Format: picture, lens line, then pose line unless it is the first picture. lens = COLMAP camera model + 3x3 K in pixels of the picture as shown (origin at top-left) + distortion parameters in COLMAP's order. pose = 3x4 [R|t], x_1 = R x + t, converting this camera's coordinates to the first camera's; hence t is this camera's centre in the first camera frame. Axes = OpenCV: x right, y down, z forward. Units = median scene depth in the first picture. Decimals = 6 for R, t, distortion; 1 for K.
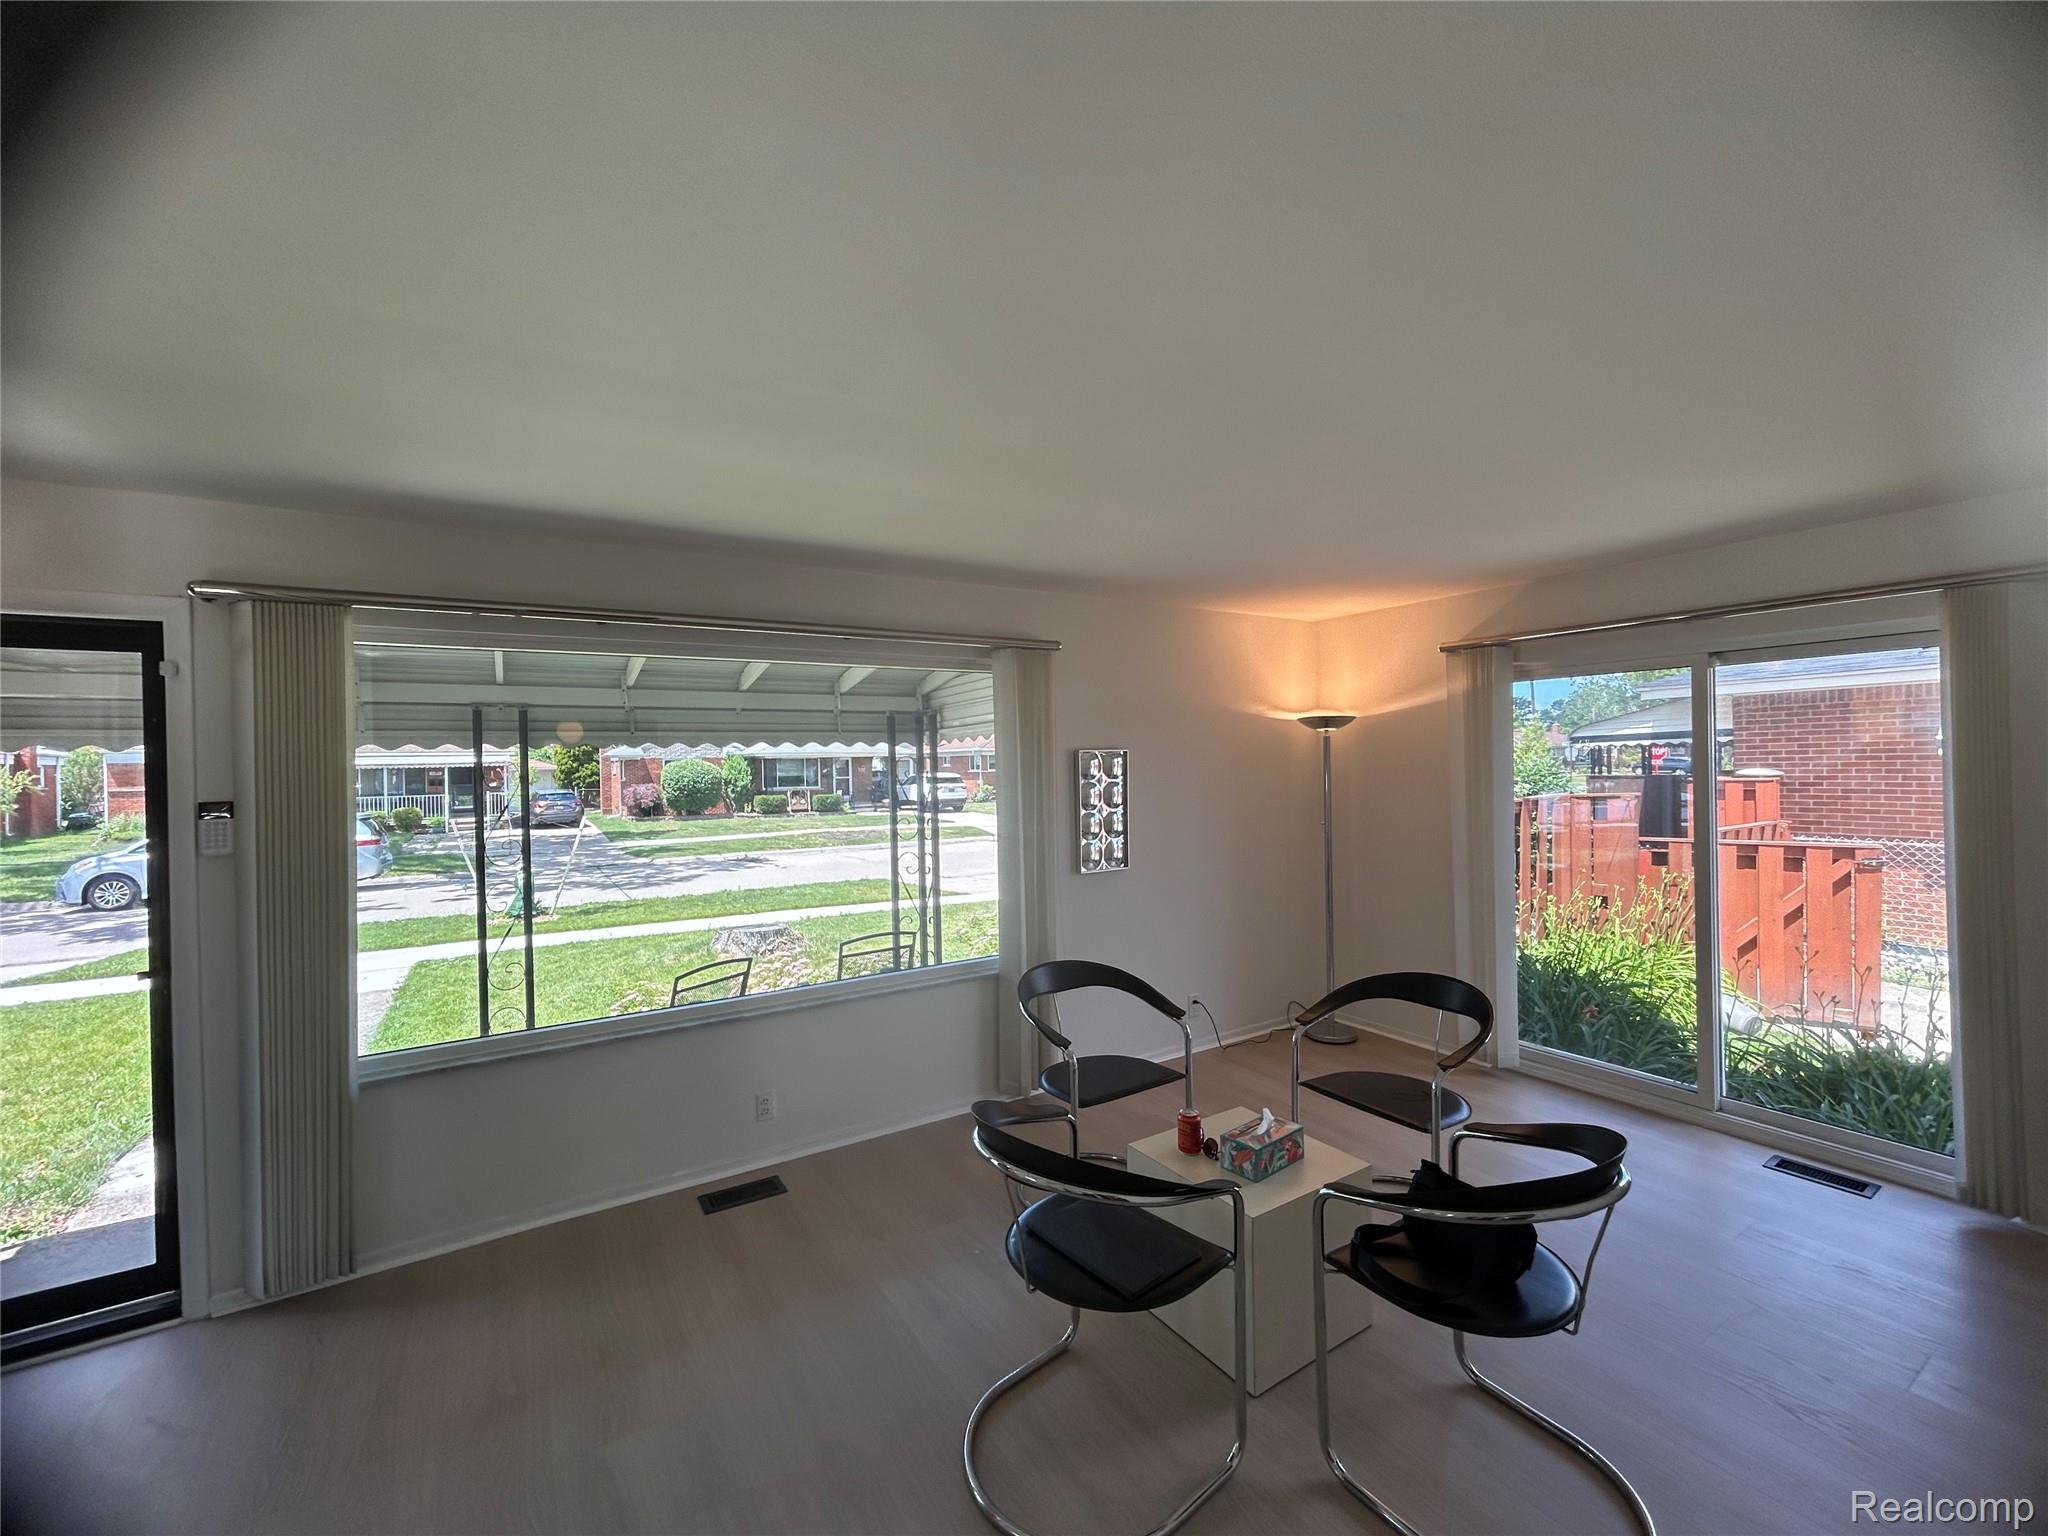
lens RADIAL K [[824.8, 0, 1022.0], [0, 824.8, 766.5], [0, 0, 1]] dist [-0.003216, -0.001049]
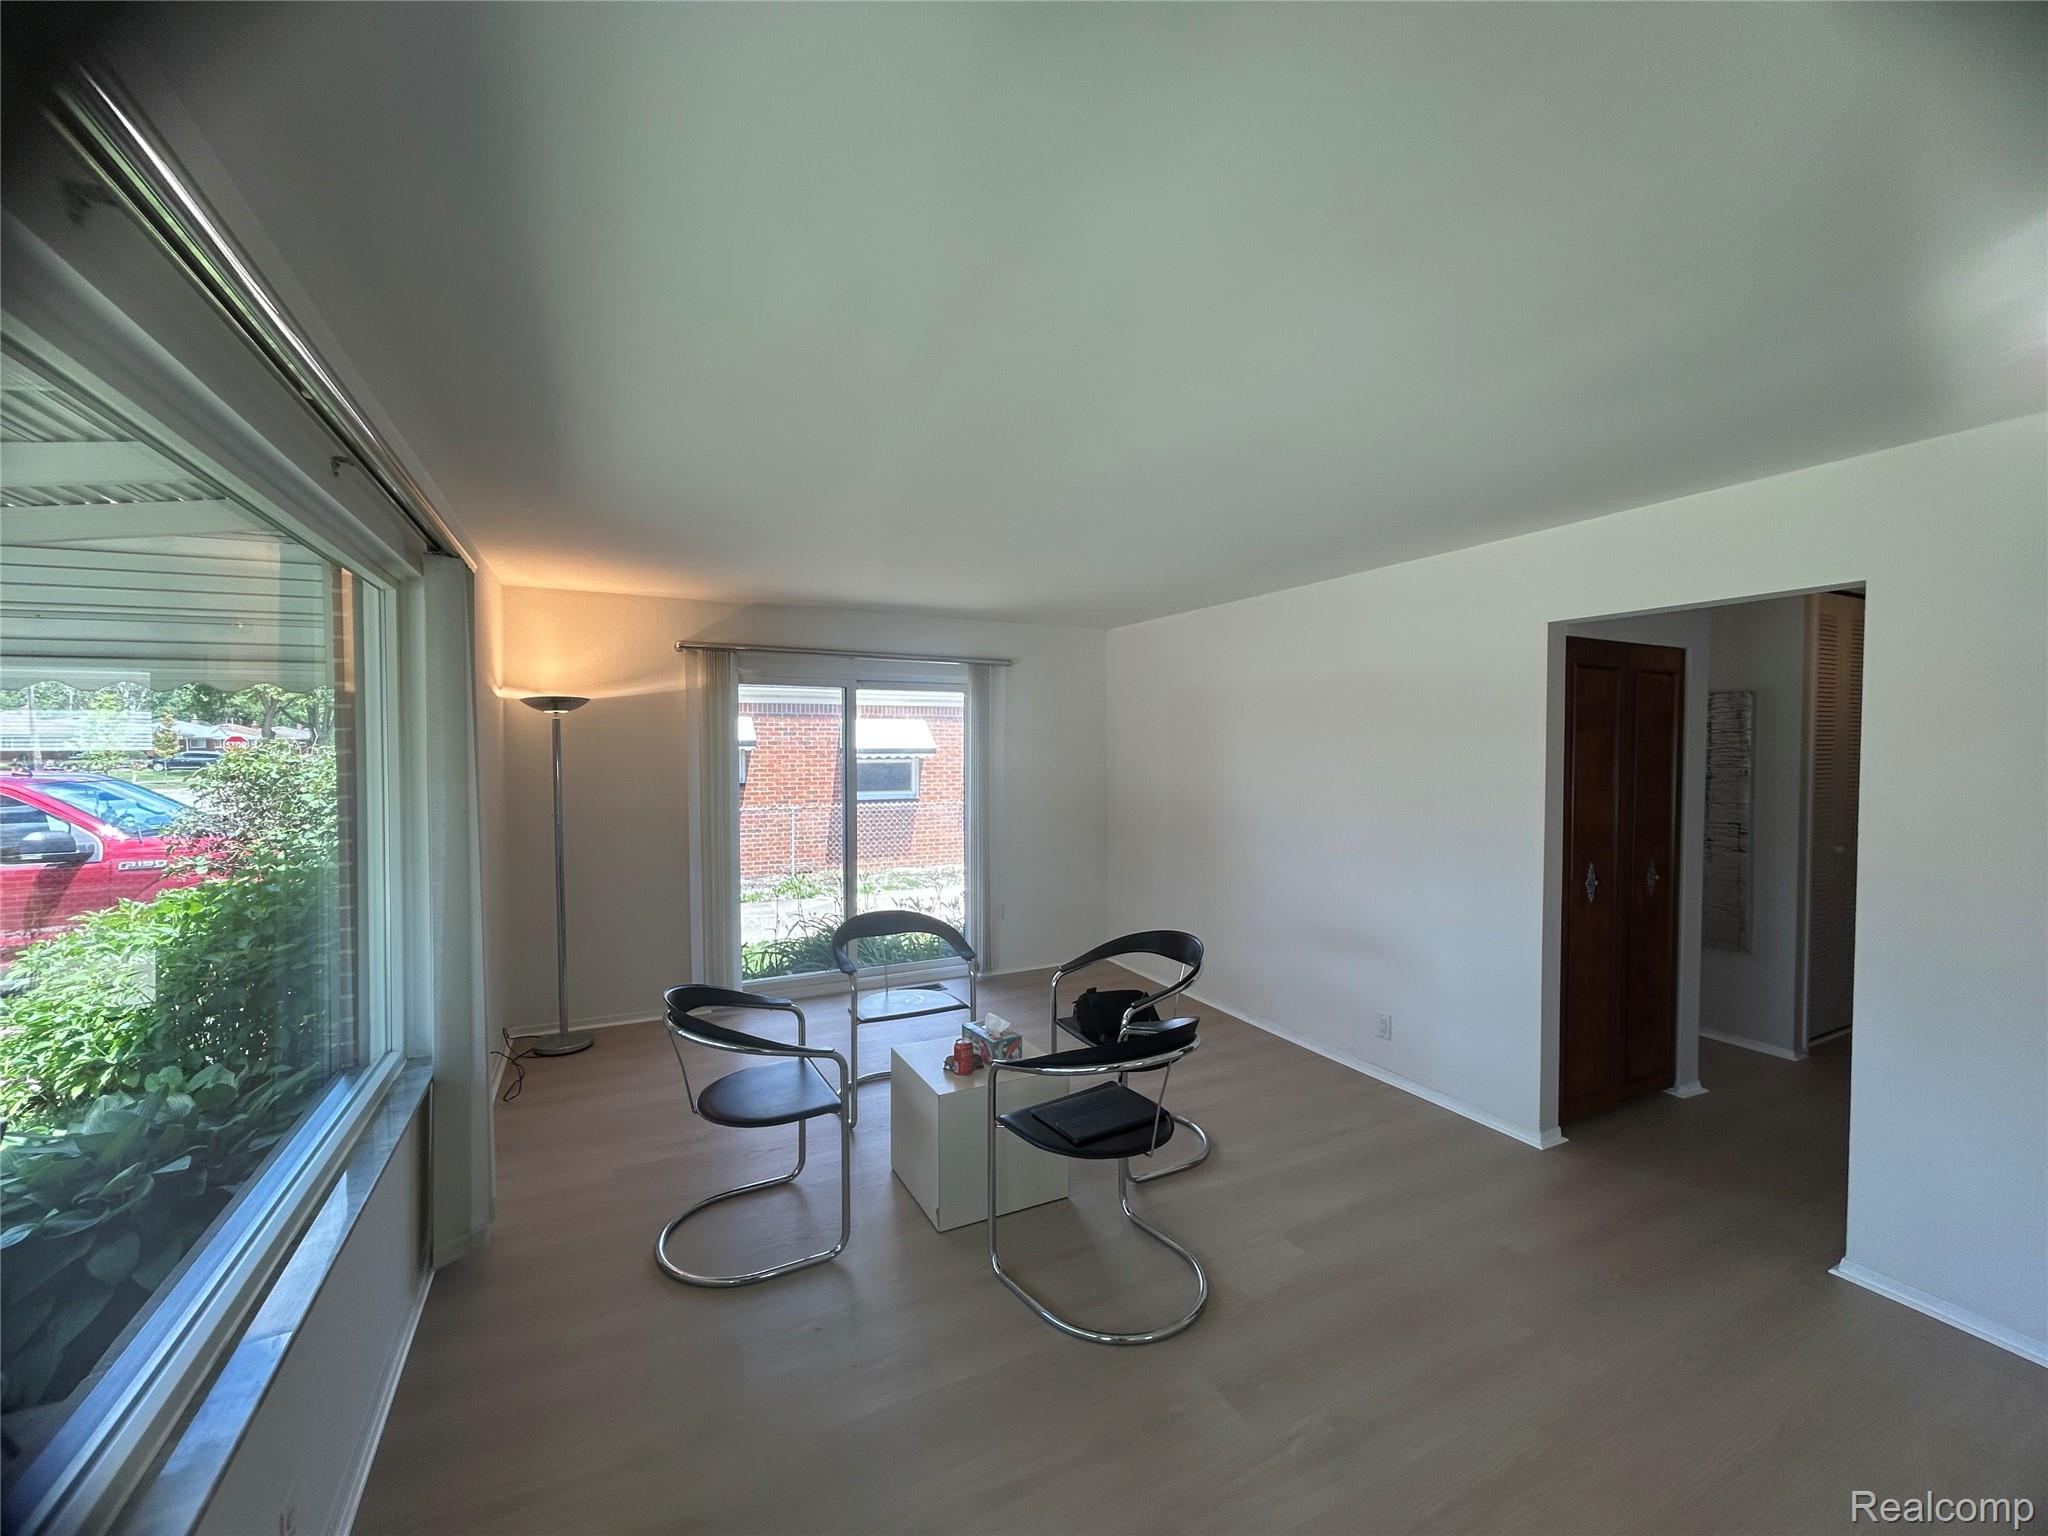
lens RADIAL K [[824.8, 0, 1024.8], [0, 824.8, 765.7], [0, 0, 1]] dist [-0.003216, -0.001049]
pose [[0.101328, -0.010438, 0.994798, -0.547662], [-0.003949, 0.999933, 0.010894, 0.002782], [-0.994845, -0.005033, 0.101280, 0.448598]]
